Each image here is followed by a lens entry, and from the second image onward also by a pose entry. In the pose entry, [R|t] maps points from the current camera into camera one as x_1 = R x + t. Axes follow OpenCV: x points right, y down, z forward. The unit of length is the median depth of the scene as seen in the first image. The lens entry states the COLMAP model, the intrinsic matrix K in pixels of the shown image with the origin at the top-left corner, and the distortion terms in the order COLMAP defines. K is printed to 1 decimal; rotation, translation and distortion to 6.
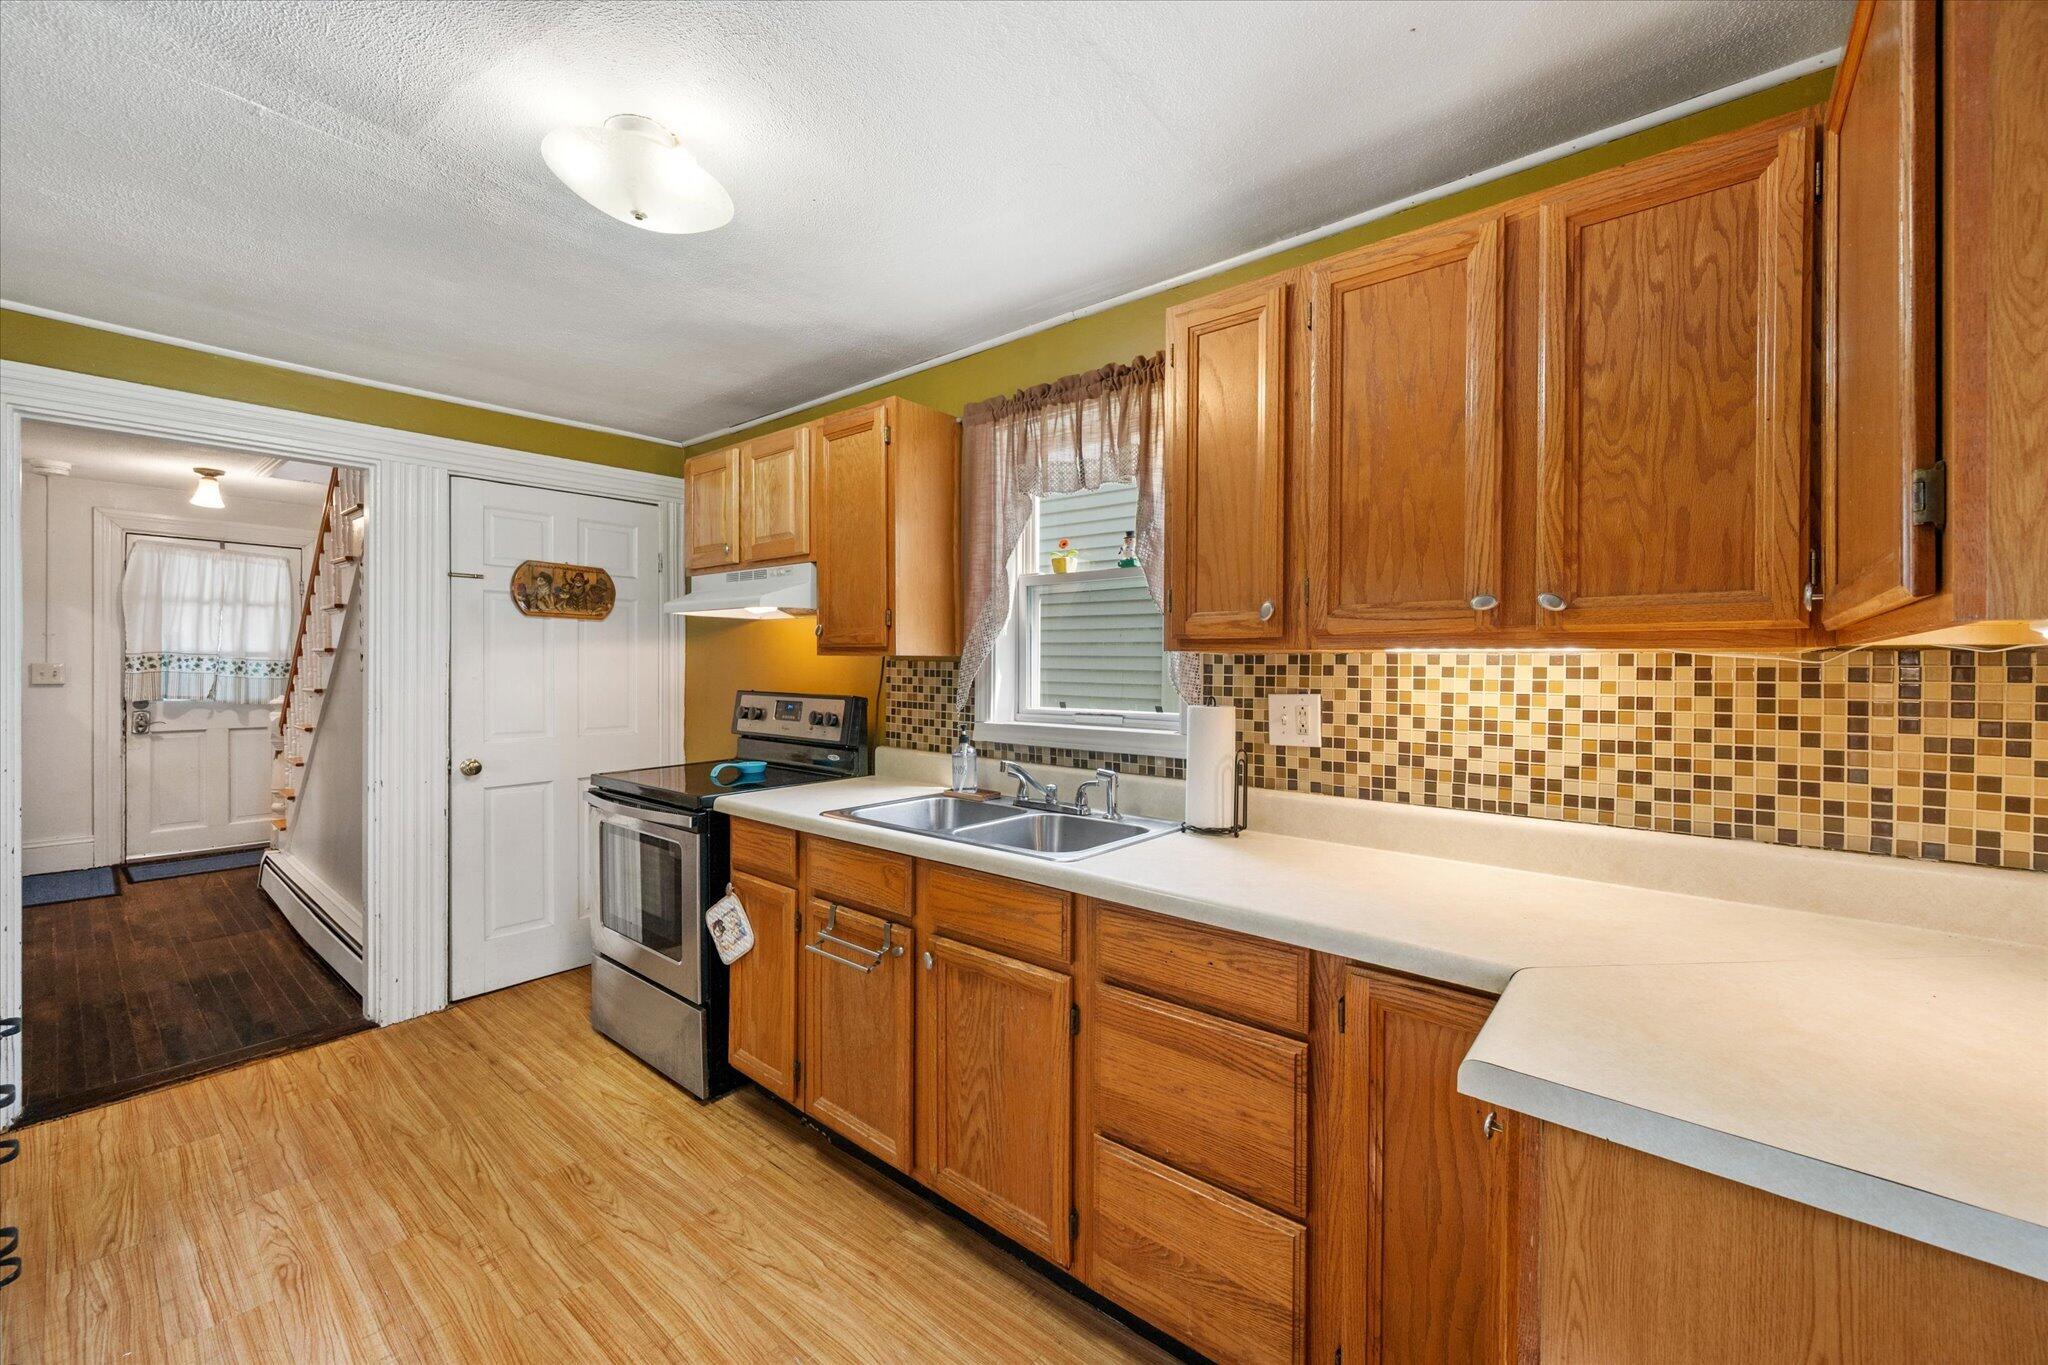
lens RADIAL K [[805.0, 0, 1021.3], [0, 805.0, 673.3], [0, 0, 1]] dist [0.000339, -0.000965]
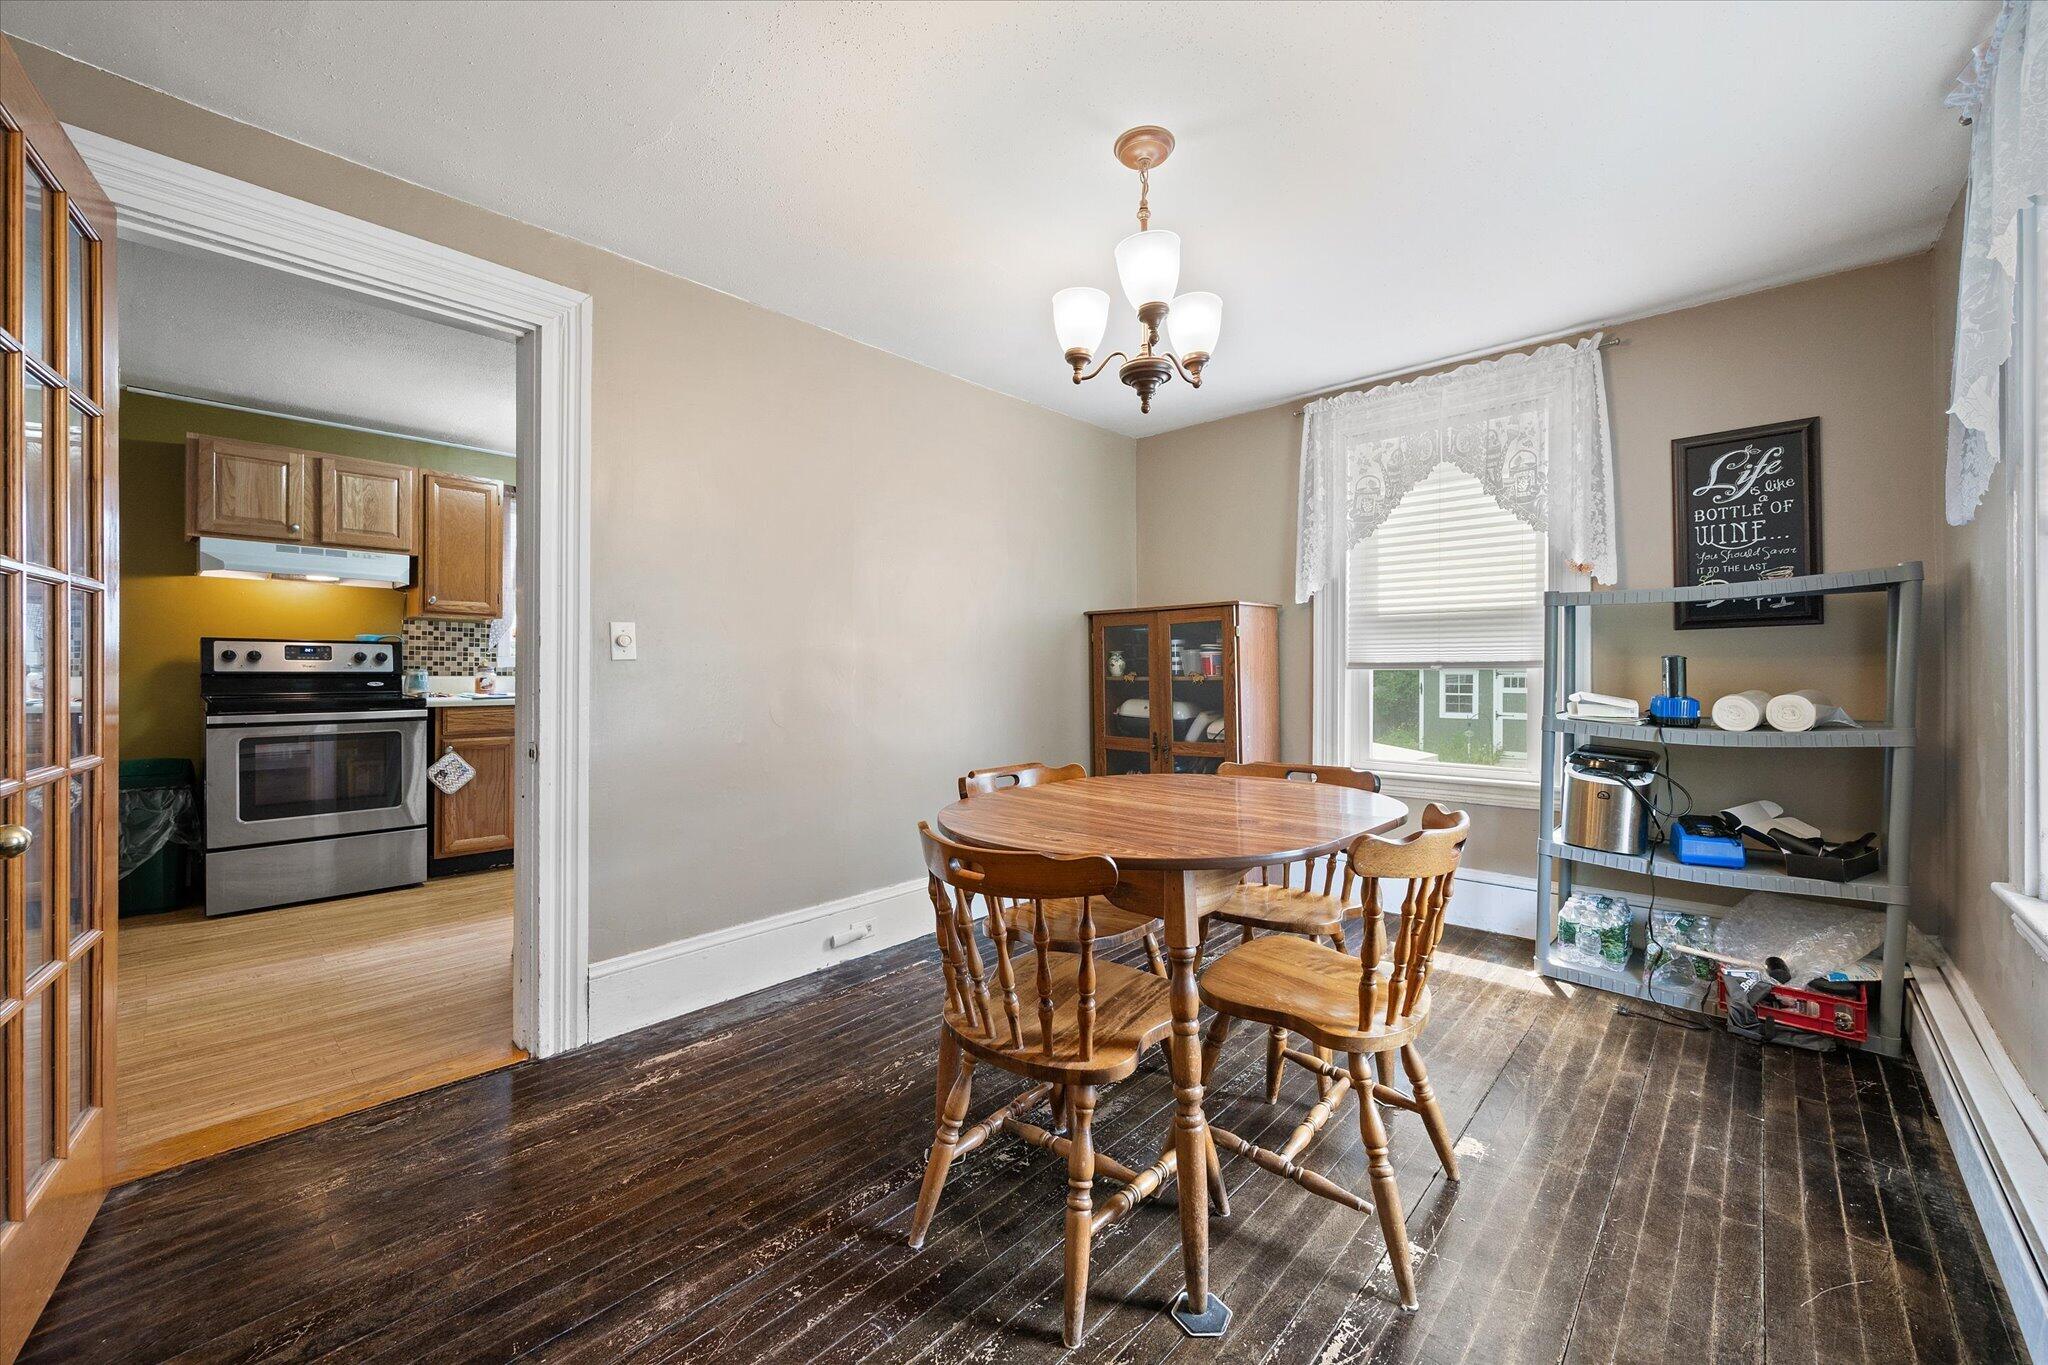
lens RADIAL K [[805.0, 0, 1027.6], [0, 805.0, 675.0], [0, 0, 1]] dist [0.000339, -0.000965]
pose [[0.045525, -0.015666, 0.998840, -2.515702], [0.000691, 0.999877, 0.015650, 0.101435], [-0.998963, -0.000023, 0.045530, -0.397638]]
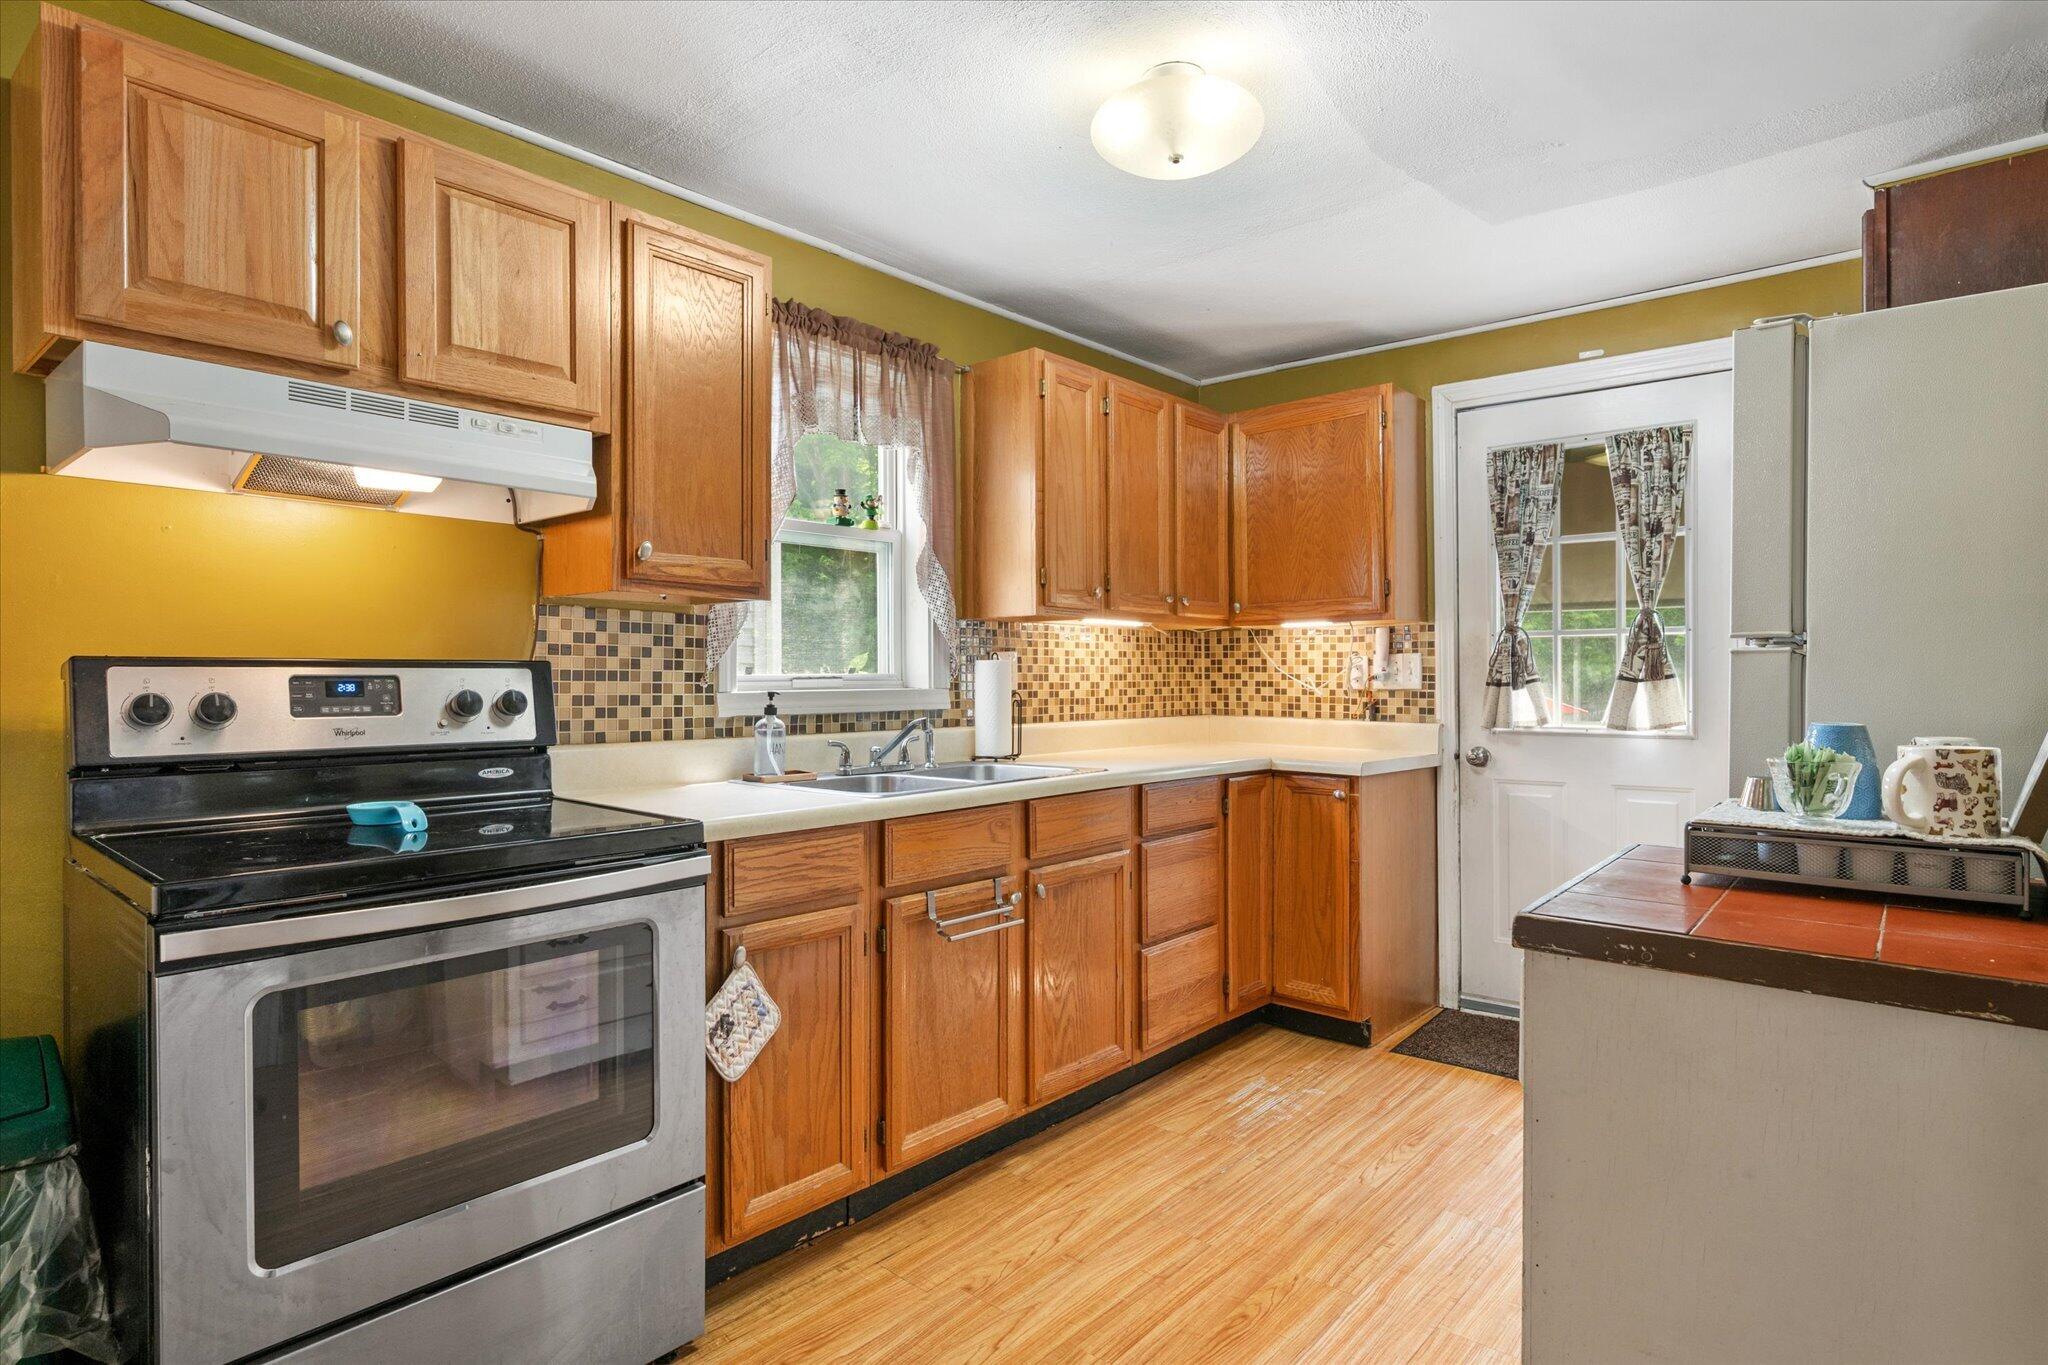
lens RADIAL K [[1092.9, 0, 1027.3], [0, 1092.9, 687.6], [0, 0, 1]] dist [-0.003796, 0.001151]
pose [[0.020249, -0.017270, 0.999646, -1.495463], [0.010260, 0.999802, 0.017065, 0.055788], [-0.999742, 0.009910, 0.020422, 0.937504]]
